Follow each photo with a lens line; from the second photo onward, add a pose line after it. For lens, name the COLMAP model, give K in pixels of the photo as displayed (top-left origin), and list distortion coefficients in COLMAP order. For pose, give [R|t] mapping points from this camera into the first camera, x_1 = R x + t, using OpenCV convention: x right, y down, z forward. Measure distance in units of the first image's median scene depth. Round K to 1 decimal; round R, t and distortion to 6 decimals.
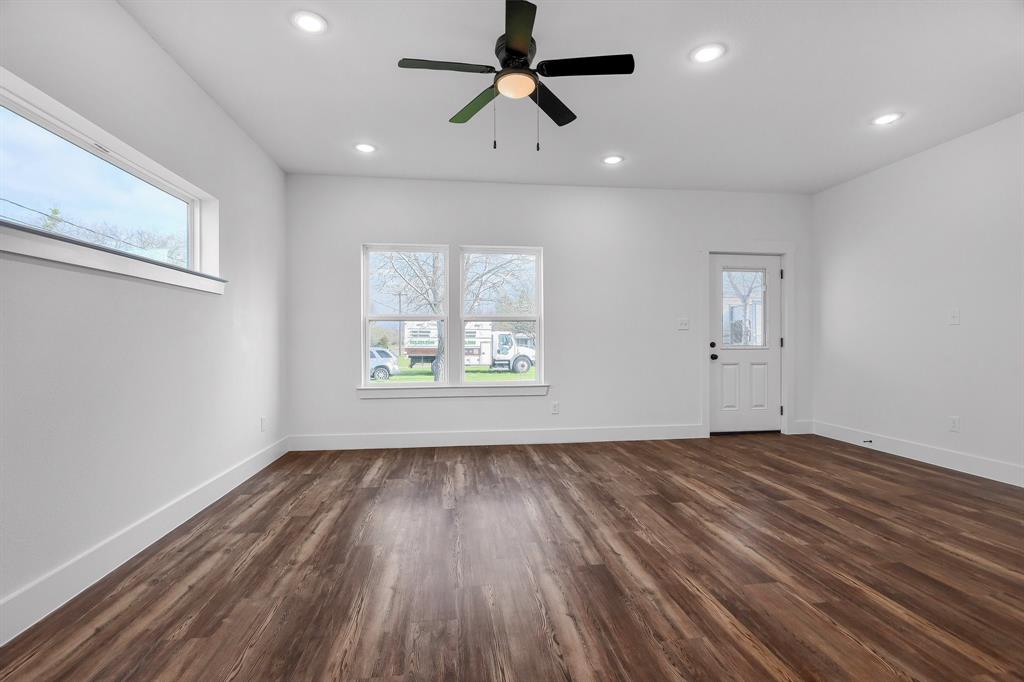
lens RADIAL K [[478.6, 0, 508.2], [0, 478.6, 342.9], [0, 0, 1]] dist [-0.027955, -0.001331]
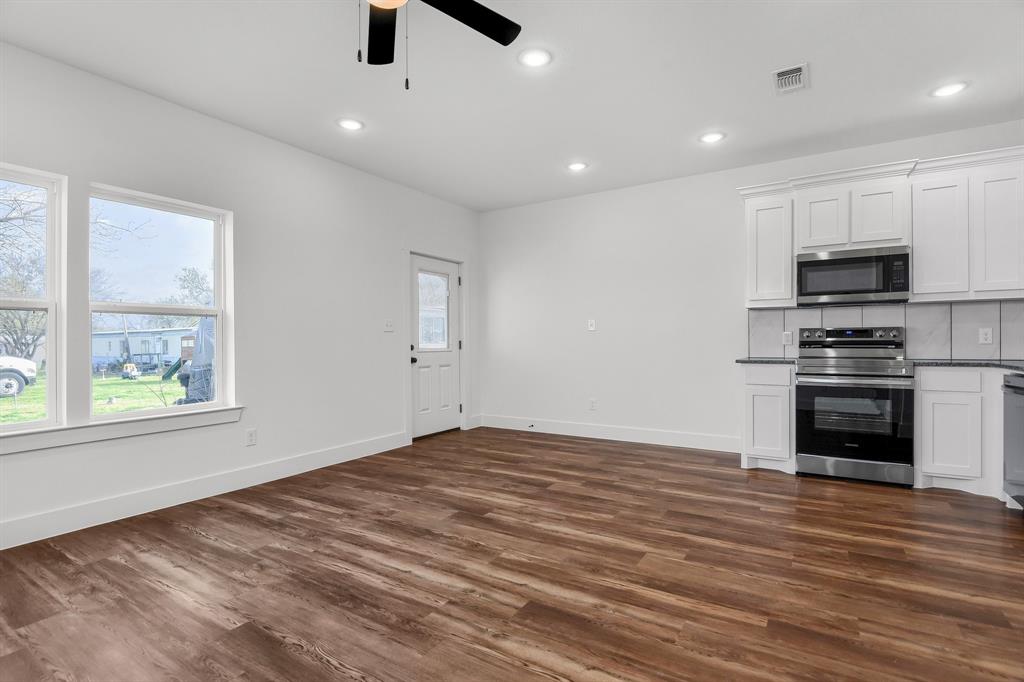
lens RADIAL K [[503.1, 0, 512.8], [0, 503.1, 340.5], [0, 0, 1]] dist [-0.010361, -0.003014]
pose [[0.621129, -0.001300, 0.783707, -0.357098], [0.011479, 0.999906, -0.007439, -0.000840], [-0.783624, 0.013617, 0.621086, 0.301877]]
